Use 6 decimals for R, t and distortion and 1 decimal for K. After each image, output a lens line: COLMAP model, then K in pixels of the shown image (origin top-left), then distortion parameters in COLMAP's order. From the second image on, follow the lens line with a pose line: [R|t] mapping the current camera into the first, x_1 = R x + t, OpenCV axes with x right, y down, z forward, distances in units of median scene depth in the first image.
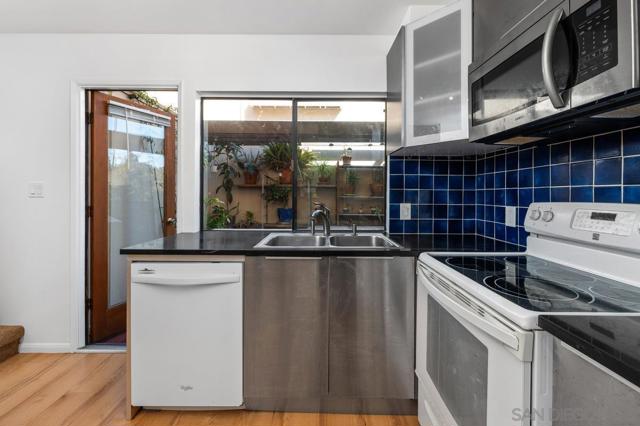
lens RADIAL K [[278.9, 0, 315.3], [0, 278.9, 190.1], [0, 0, 1]] dist [-0.006739, 0.000627]
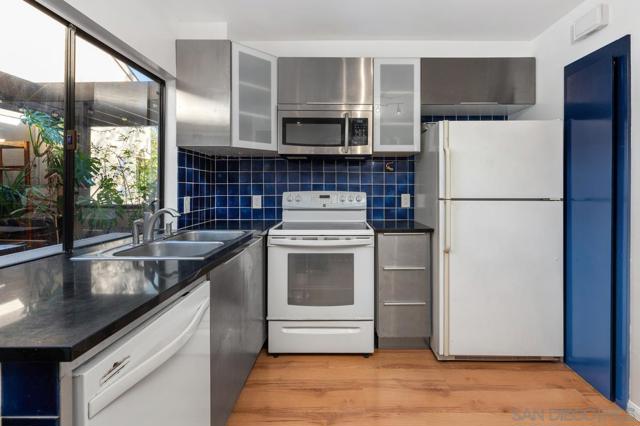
lens RADIAL K [[295.6, 0, 337.4], [0, 295.6, 187.9], [0, 0, 1]] dist [-0.003570, -0.000015]
pose [[-0.007441, -0.002864, 0.999968, -0.889201], [-0.014091, 0.999897, 0.002759, 0.007393], [-0.999873, -0.014070, -0.007480, 0.558530]]
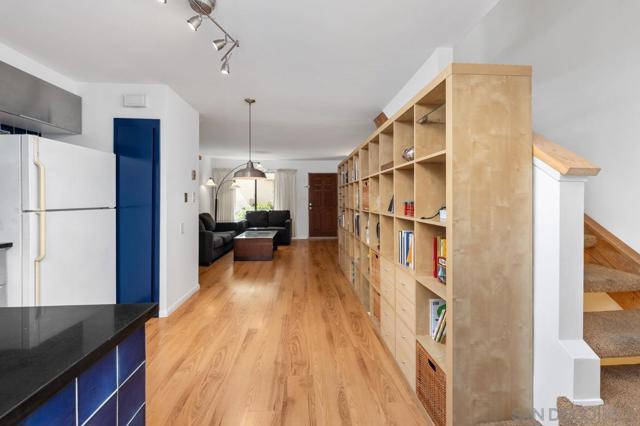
lens RADIAL K [[265.0, 0, 321.7], [0, 265.0, 195.1], [0, 0, 1]] dist [-0.000352, -0.000489]
pose [[-0.996759, -0.002359, -0.080408, -0.816152], [-0.000137, 0.999618, -0.027621, 0.013637], [0.080442, -0.027520, -0.996379, 1.289103]]
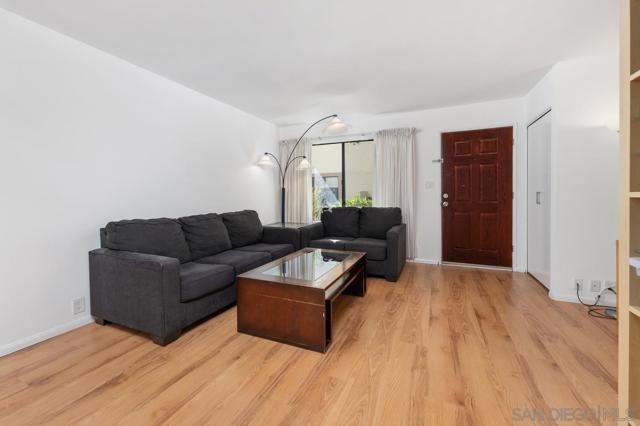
lens RADIAL K [[265.0, 0, 321.0], [0, 265.0, 195.4], [0, 0, 1]] dist [-0.000352, -0.000489]
pose [[-0.919384, 0.002295, 0.393354, -0.902220], [0.000568, 0.999990, -0.004508, 0.051068], [-0.393360, -0.003921, -0.919376, -0.773005]]
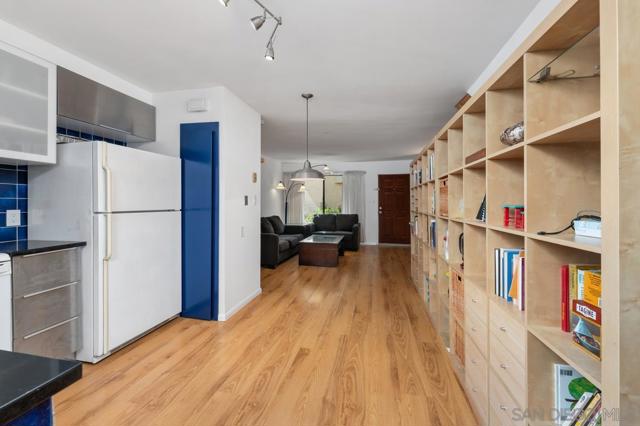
lens RADIAL K [[265.0, 0, 320.8], [0, 265.0, 198.7], [0, 0, 1]] dist [-0.000352, -0.000489]
pose [[-0.980727, -0.000823, 0.195381, -0.882786], [-0.006069, 0.999637, -0.026252, 0.012251], [-0.195289, -0.026931, -0.980376, 1.063518]]
